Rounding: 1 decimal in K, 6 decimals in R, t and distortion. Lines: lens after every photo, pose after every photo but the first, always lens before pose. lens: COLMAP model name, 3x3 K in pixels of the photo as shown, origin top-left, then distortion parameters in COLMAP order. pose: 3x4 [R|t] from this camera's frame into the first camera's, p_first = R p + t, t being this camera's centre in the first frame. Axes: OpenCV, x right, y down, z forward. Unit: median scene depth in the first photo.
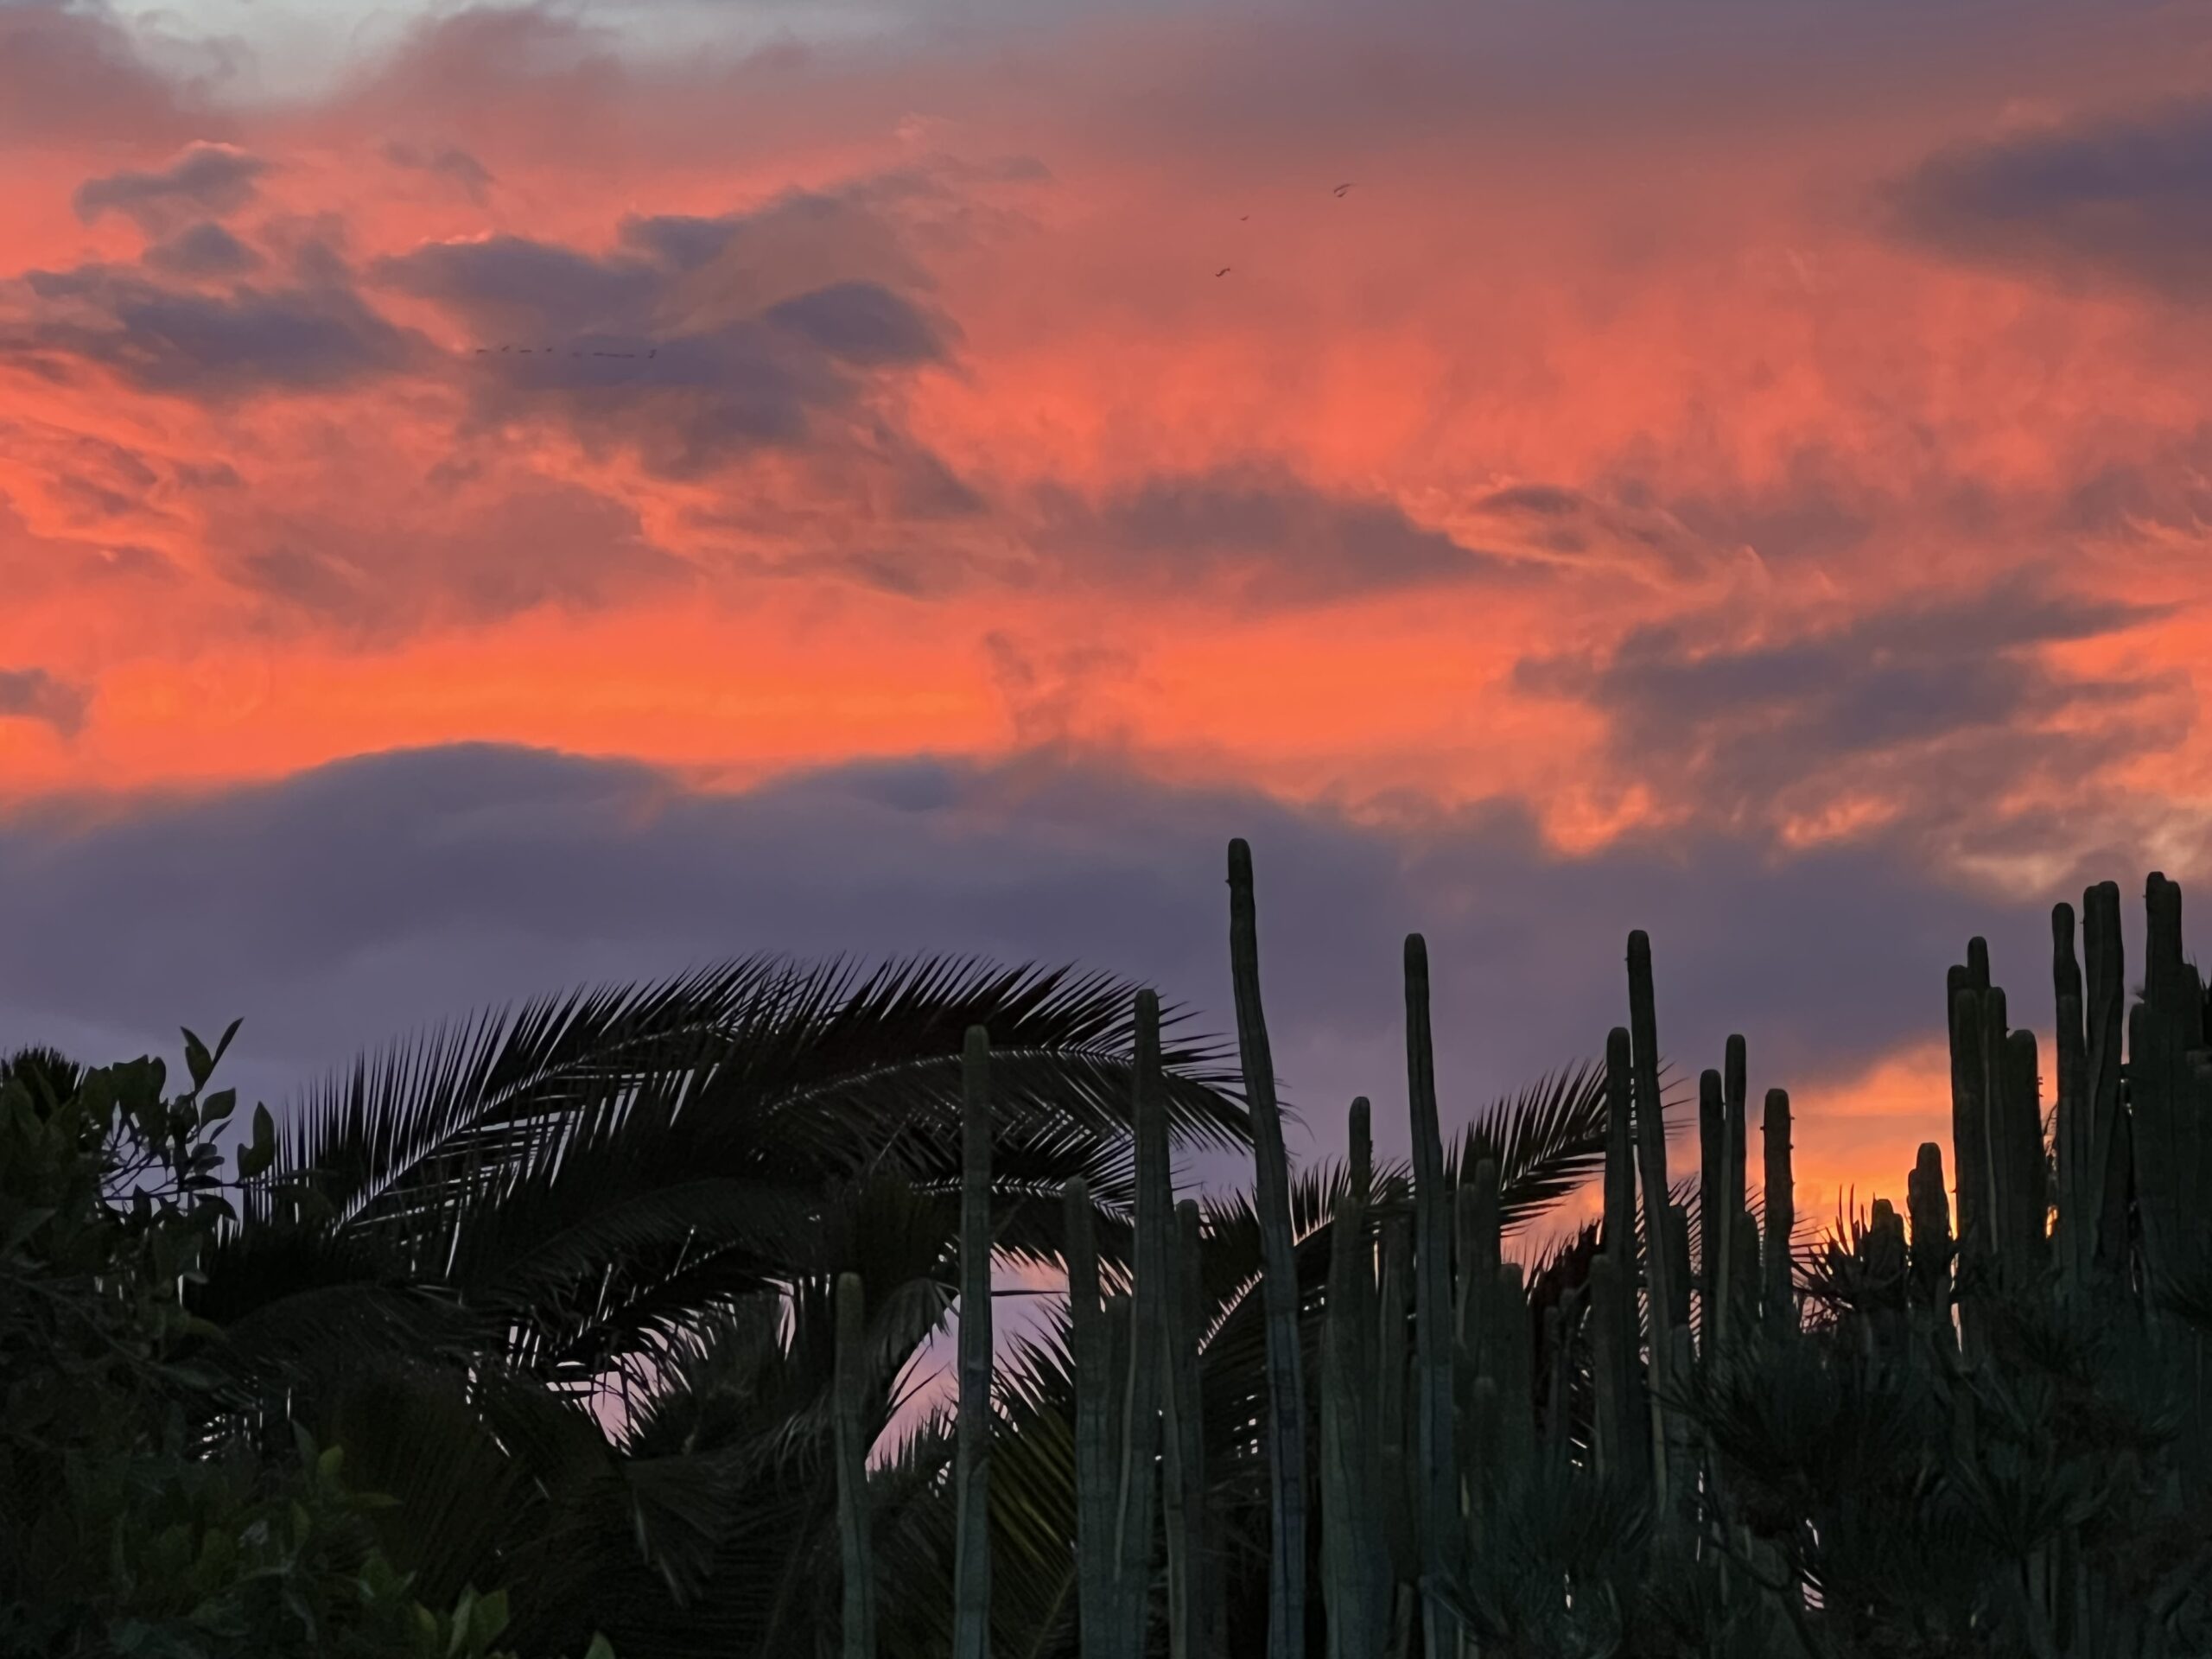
lens RADIAL K [[9509.4, 0, 1106.0], [0, 9509.4, 829.5], [0, 0, 1]] dist [-0.138690, 1.986800]
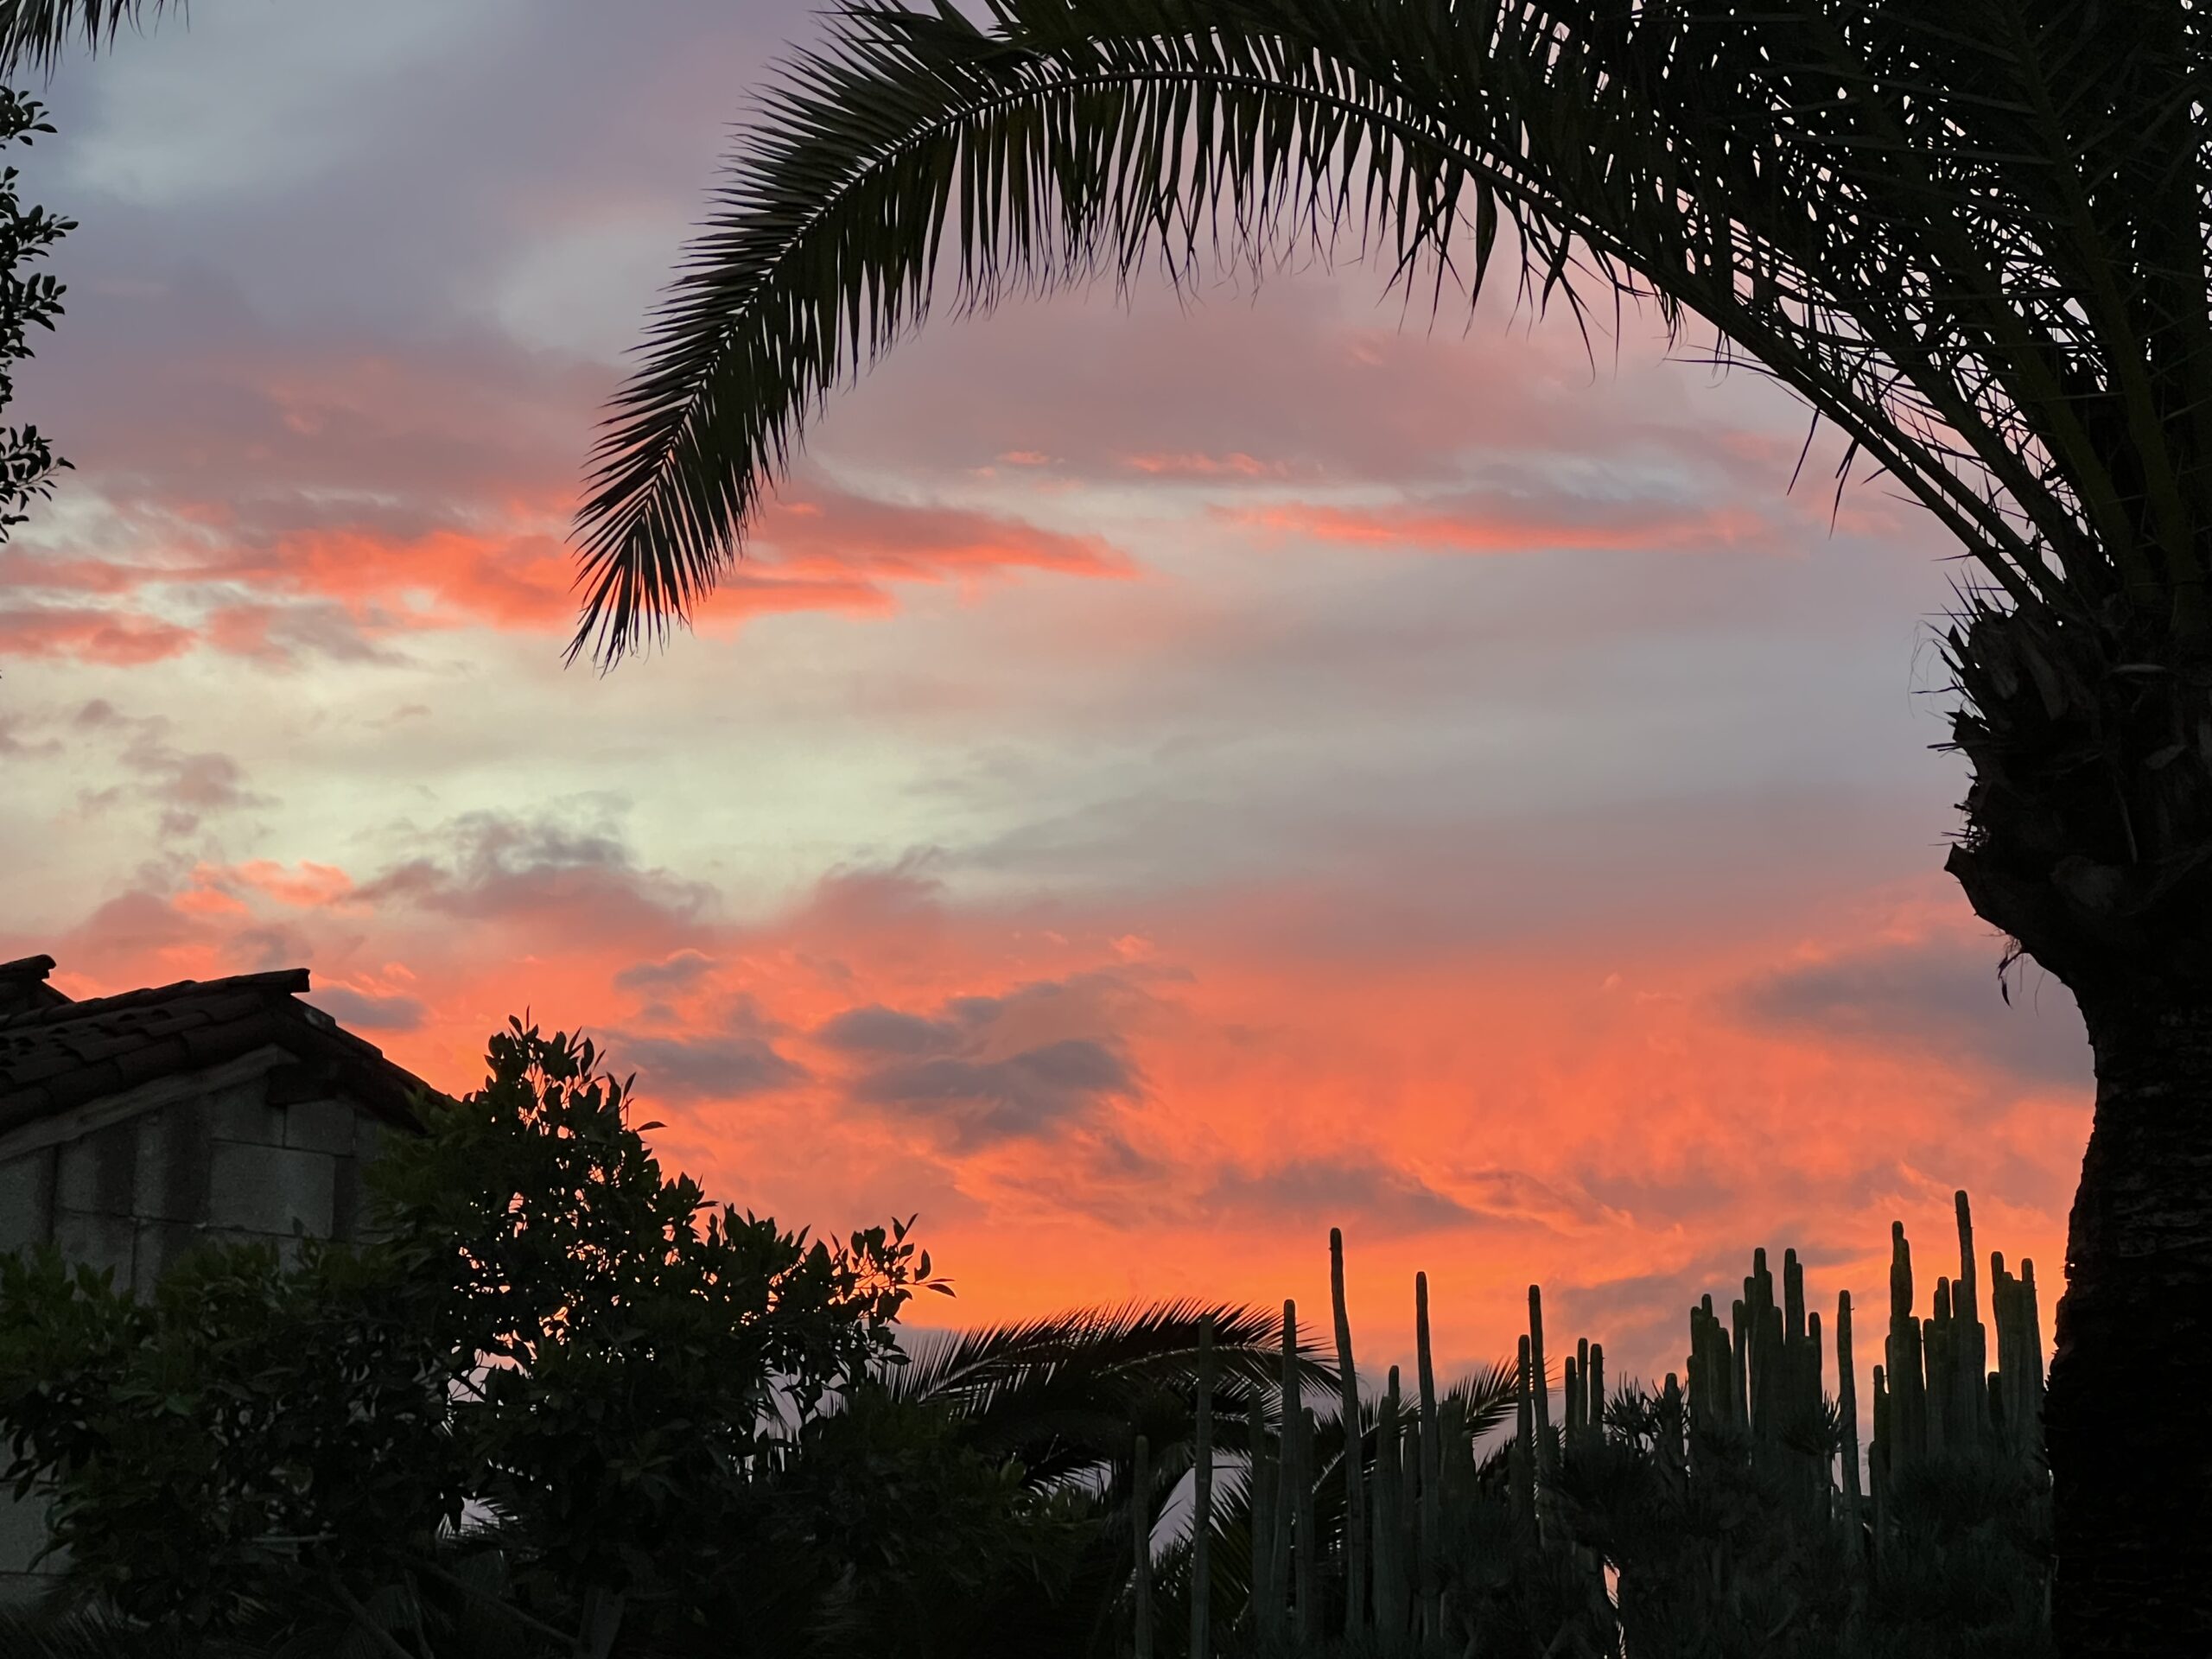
lens RADIAL K [[5938.0, 0, 1106.0], [0, 5938.0, 829.5], [0, 0, 1]] dist [0.027750, 0.466980]
pose [[0.999634, 0.011137, -0.024644, -0.004328], [-0.013379, 0.995596, -0.092784, 0.032216], [0.023502, 0.093080, 0.995381, -0.254573]]
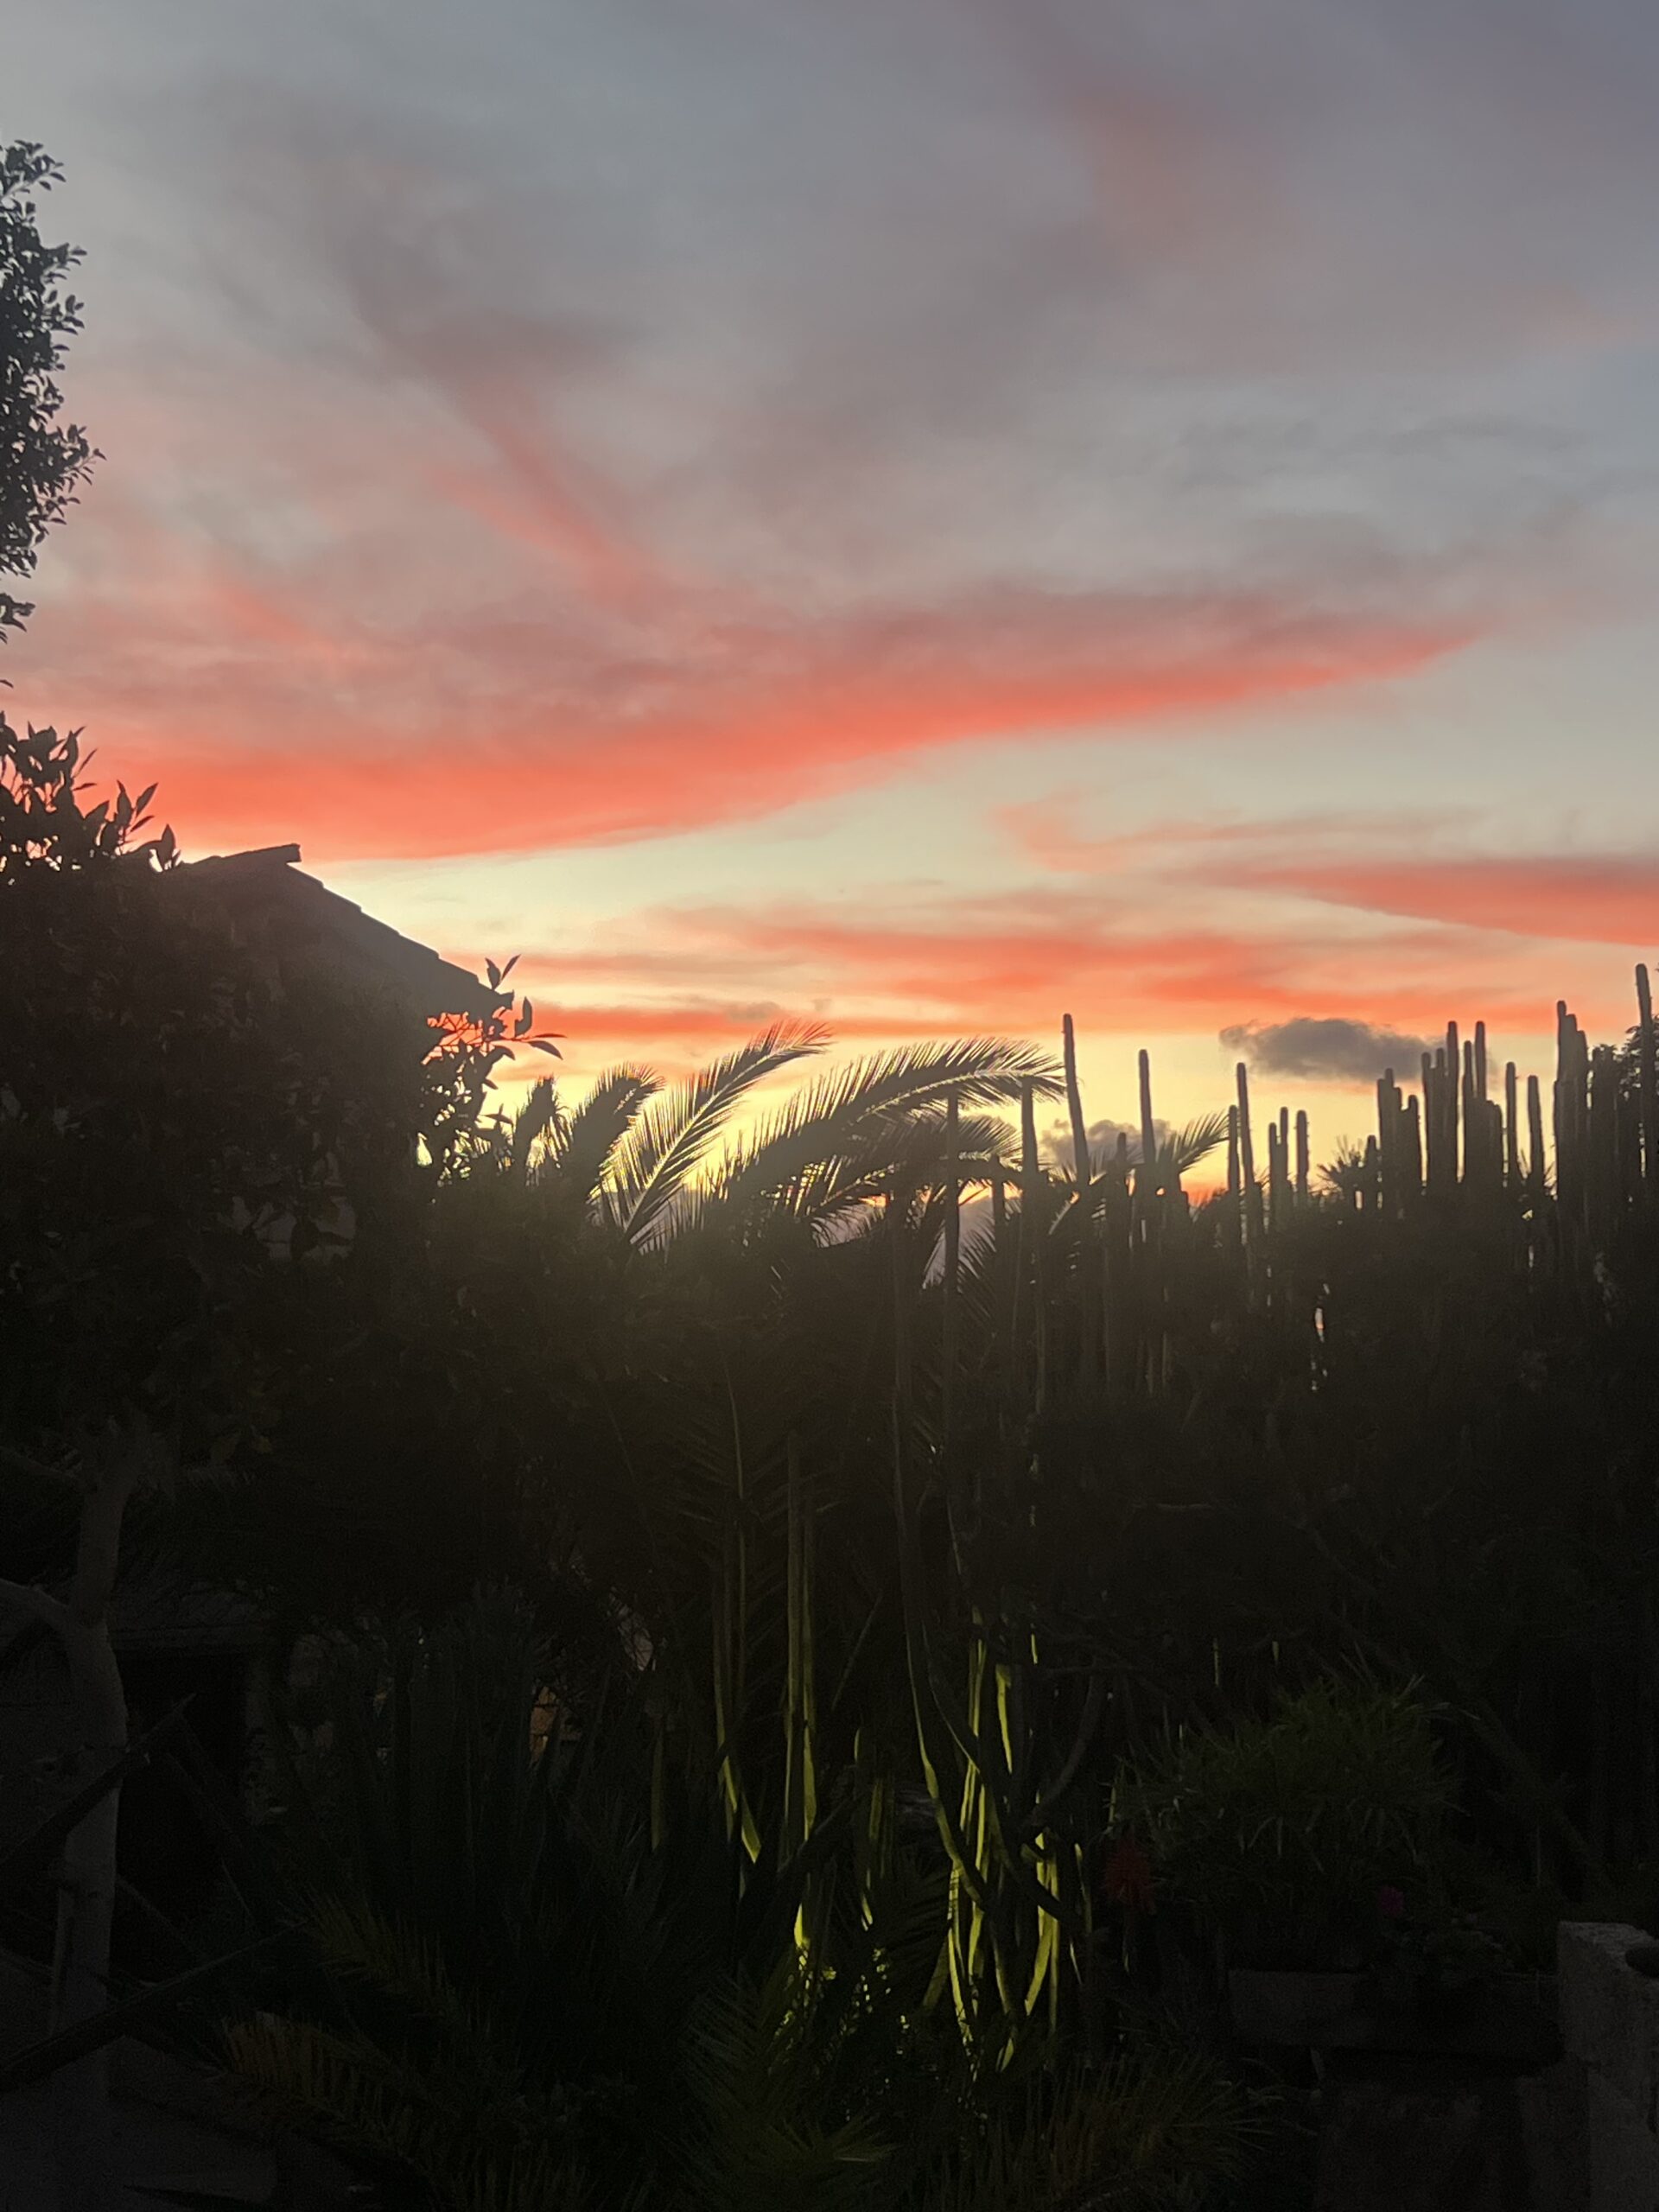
lens RADIAL K [[3325.0, 0, 829.5], [0, 3325.0, 1106.0], [0, 0, 1]] dist [0.280363, -0.086171]
pose [[0.997803, 0.000308, -0.066245, 0.009211], [-0.001068, 0.999934, -0.011435, 0.030720], [0.066237, 0.011480, 0.997738, 0.171784]]
